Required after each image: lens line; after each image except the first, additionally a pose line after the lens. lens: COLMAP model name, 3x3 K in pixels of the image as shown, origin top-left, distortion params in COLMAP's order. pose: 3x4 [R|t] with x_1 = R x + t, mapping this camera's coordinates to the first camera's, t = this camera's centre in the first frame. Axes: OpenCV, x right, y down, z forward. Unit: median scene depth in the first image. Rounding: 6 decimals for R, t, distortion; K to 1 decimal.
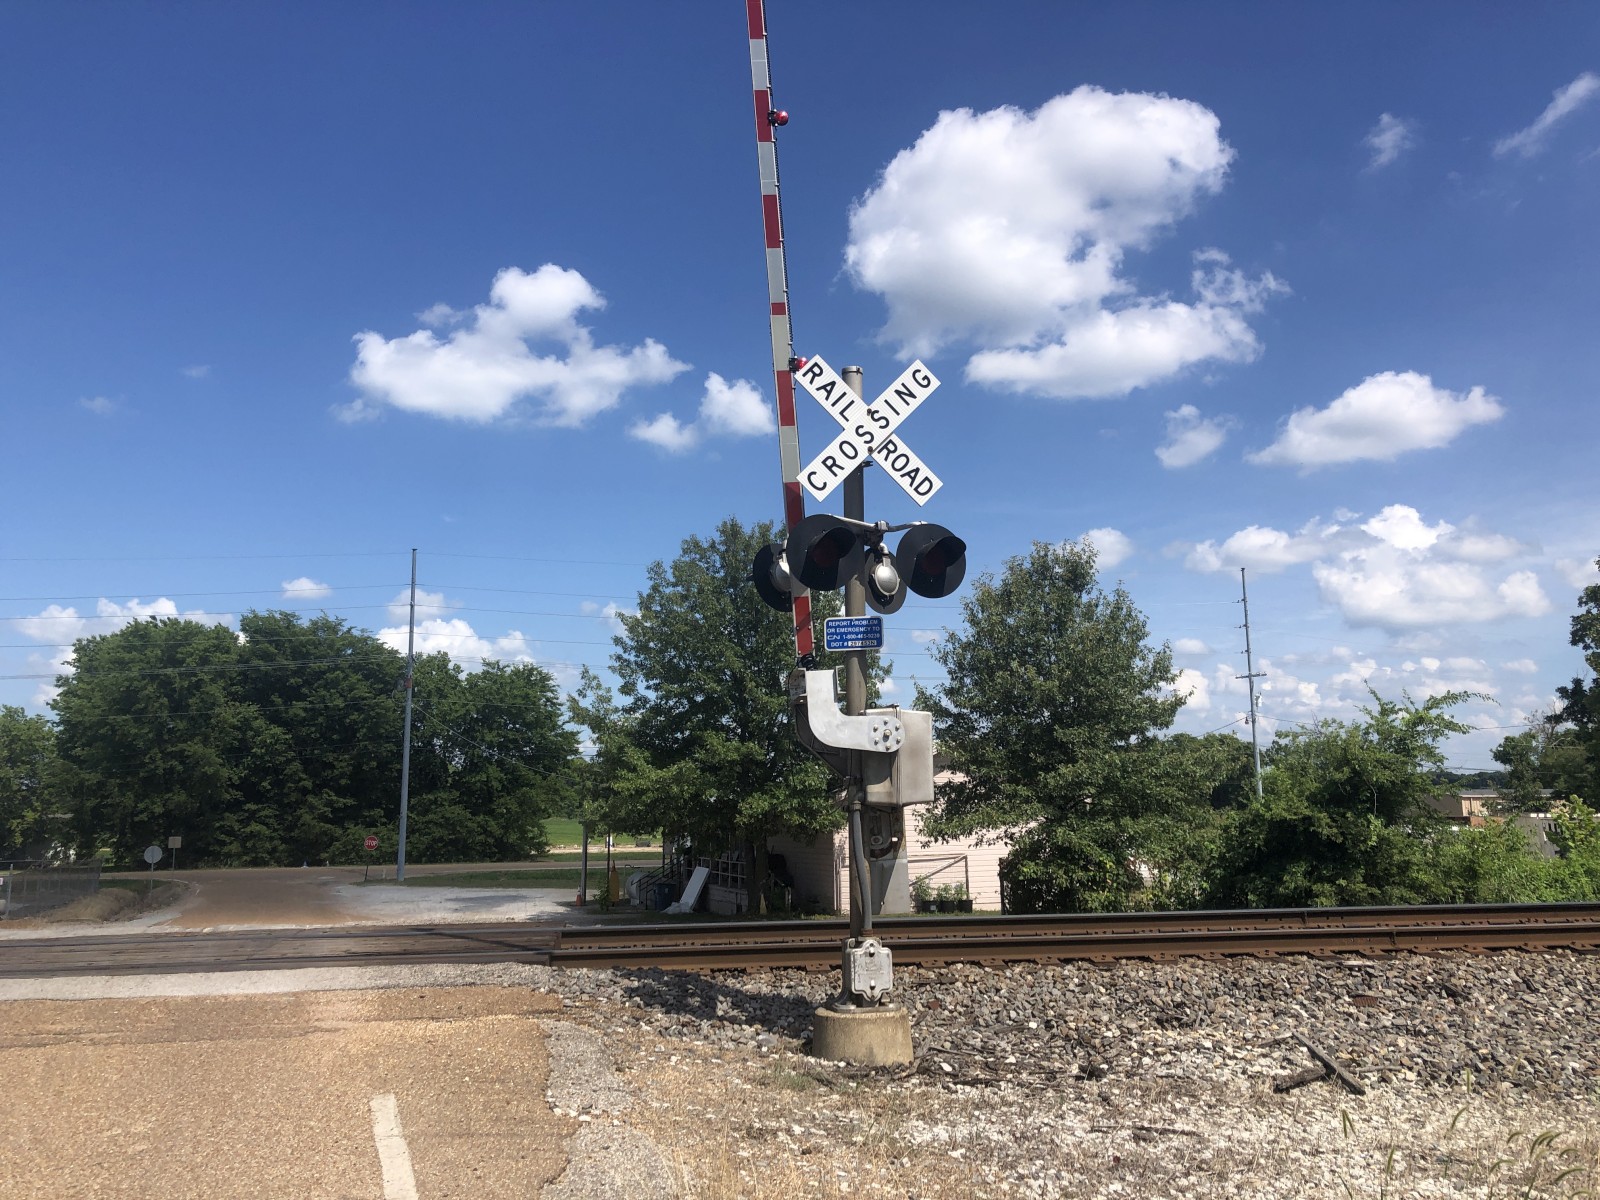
lens RADIAL K [[1261.9, 0, 790.8], [0, 1261.9, 569.5], [0, 0, 1]] dist [0.016347, -0.008101]
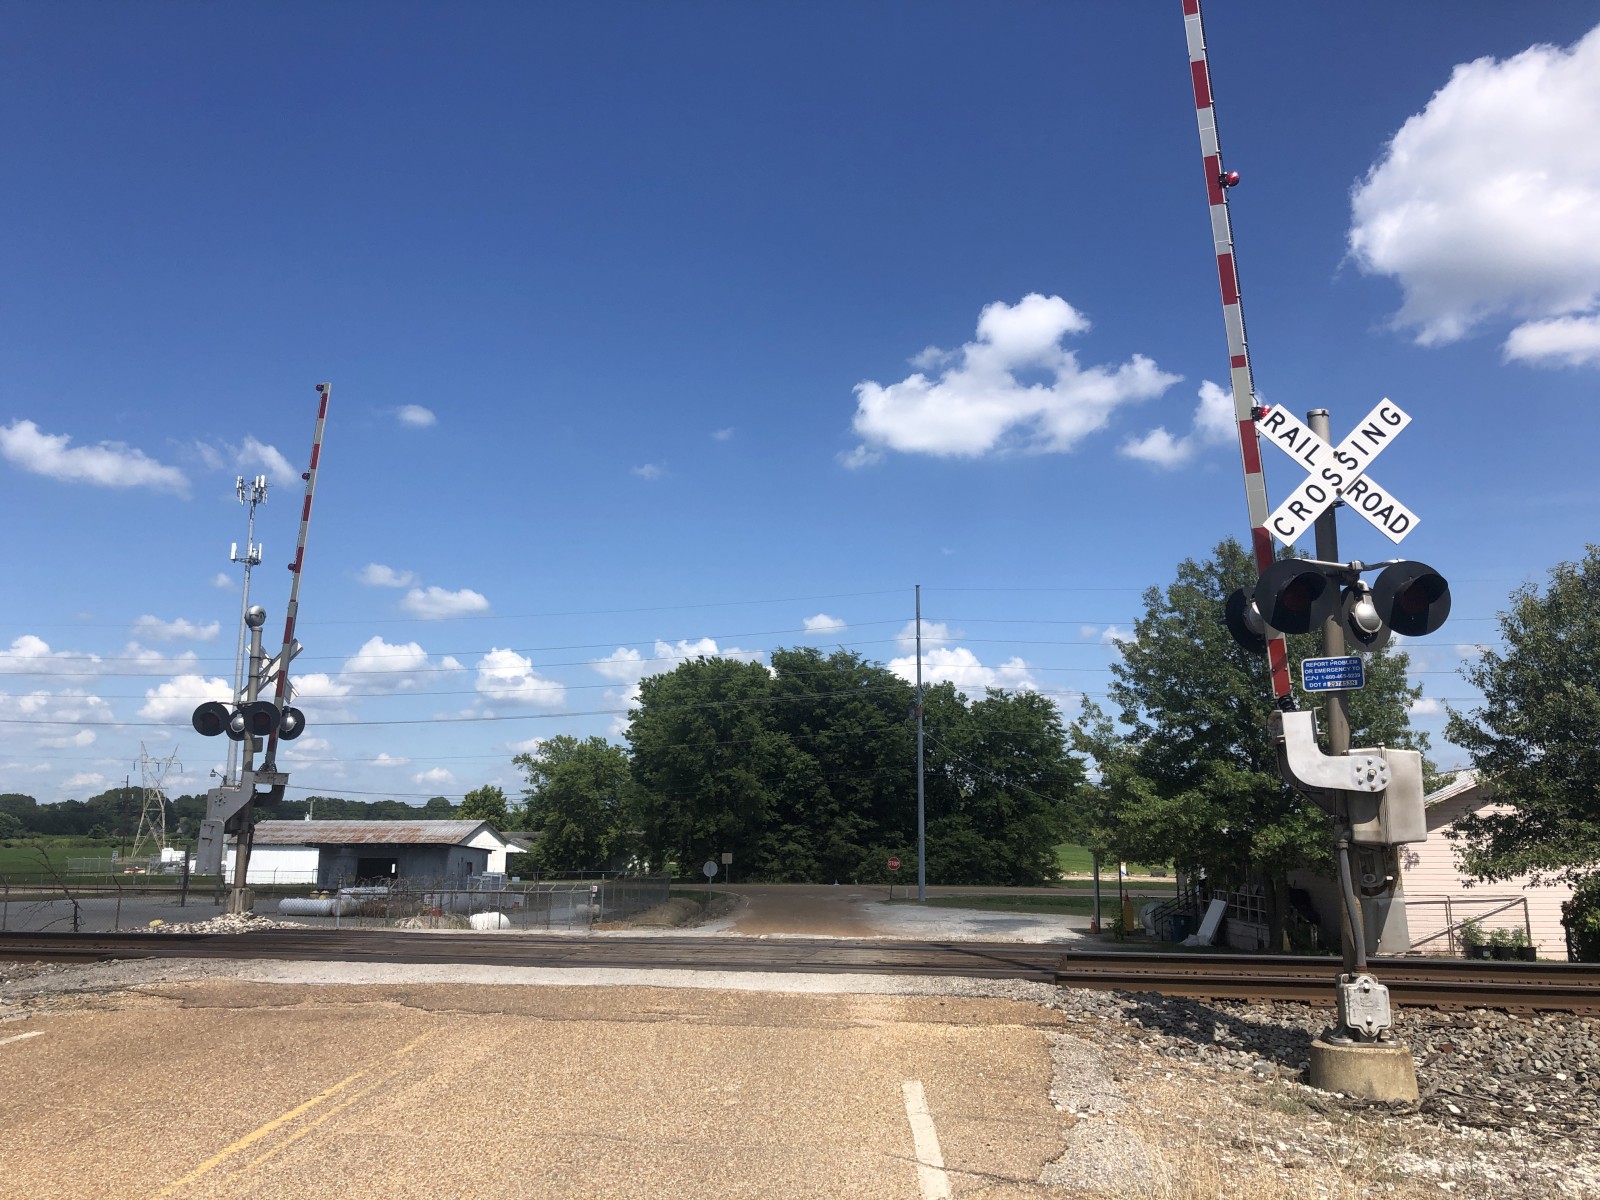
lens RADIAL K [[1254.7, 0, 827.1], [0, 1254.7, 573.2], [0, 0, 1]] dist [0.061092, -0.085098]
pose [[0.933691, -0.055989, -0.353677, 0.007568], [0.049858, 0.998407, -0.026429, -0.004987], [0.354593, 0.007043, 0.934994, -0.021485]]
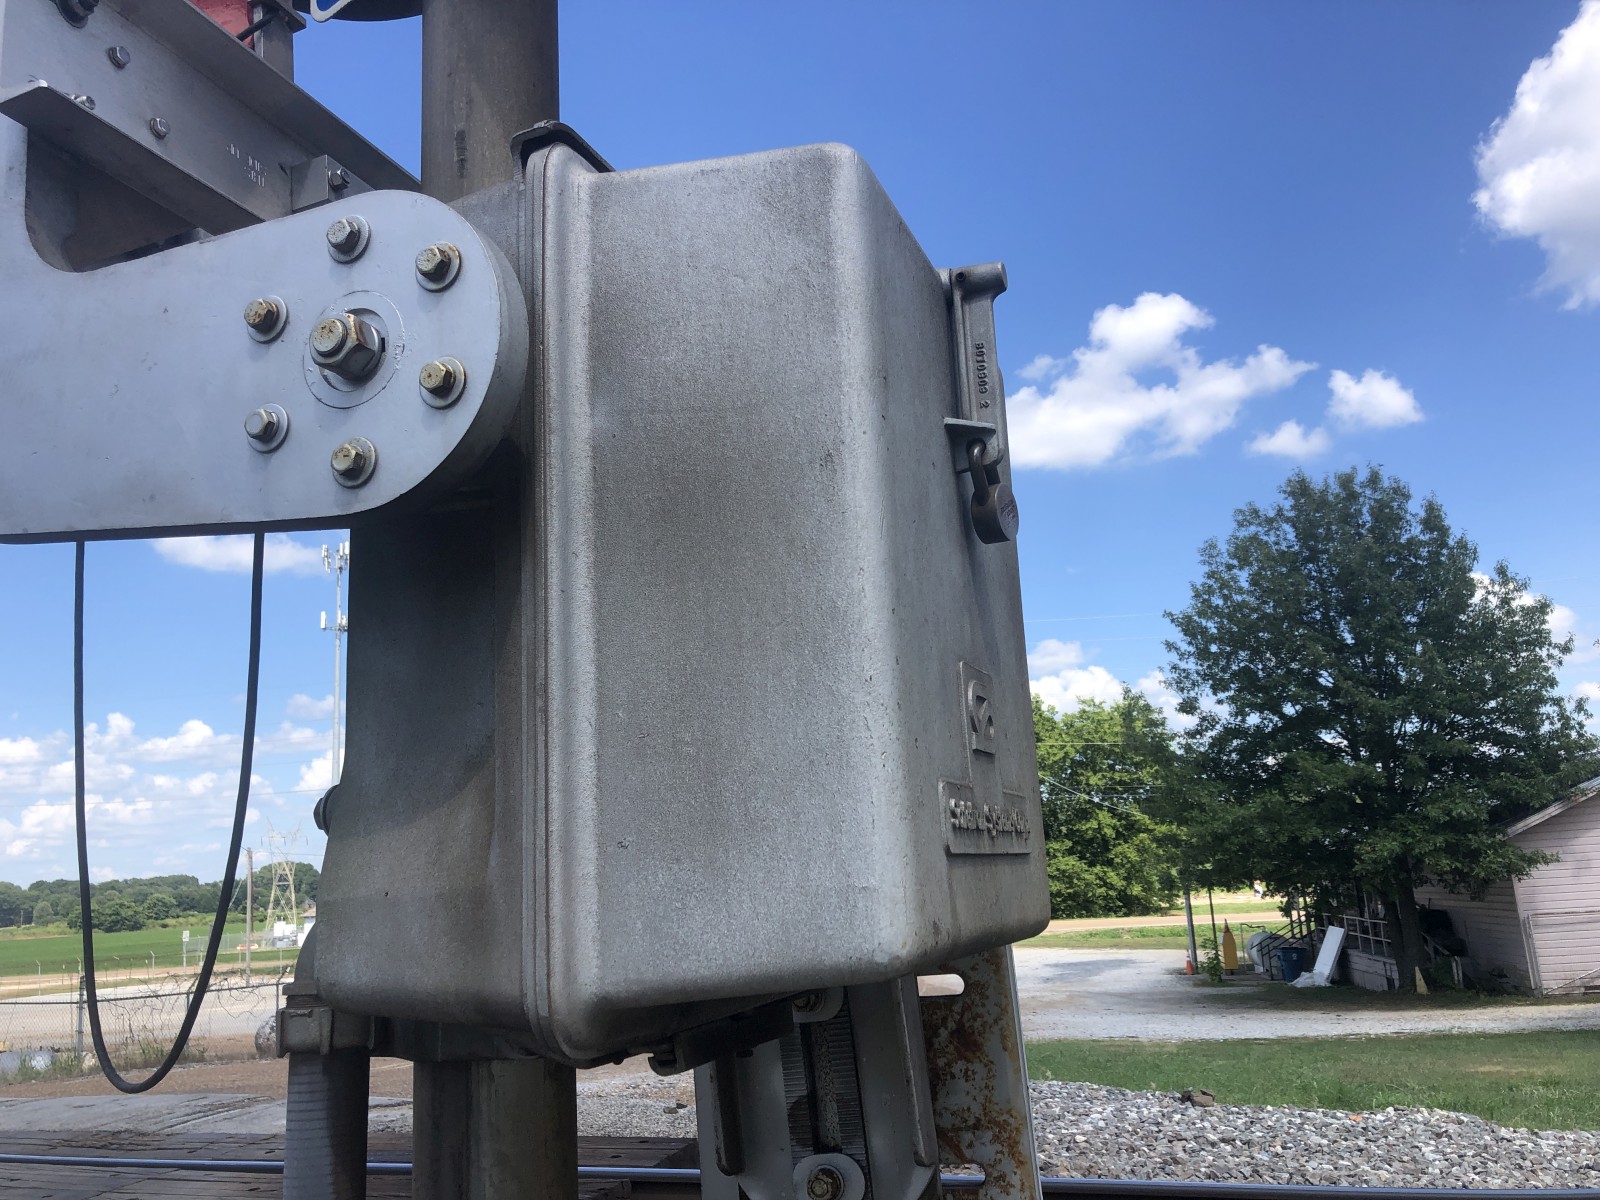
lens RADIAL K [[1279.6, 0, 803.4], [0, 1279.6, 583.2], [0, 0, 1]] dist [-0.045481, 0.092009]
pose [[0.879048, -0.135443, -0.457088, 0.034970], [0.124695, 0.990737, -0.053765, 0.031989], [0.460136, -0.009734, 0.887795, 0.184588]]
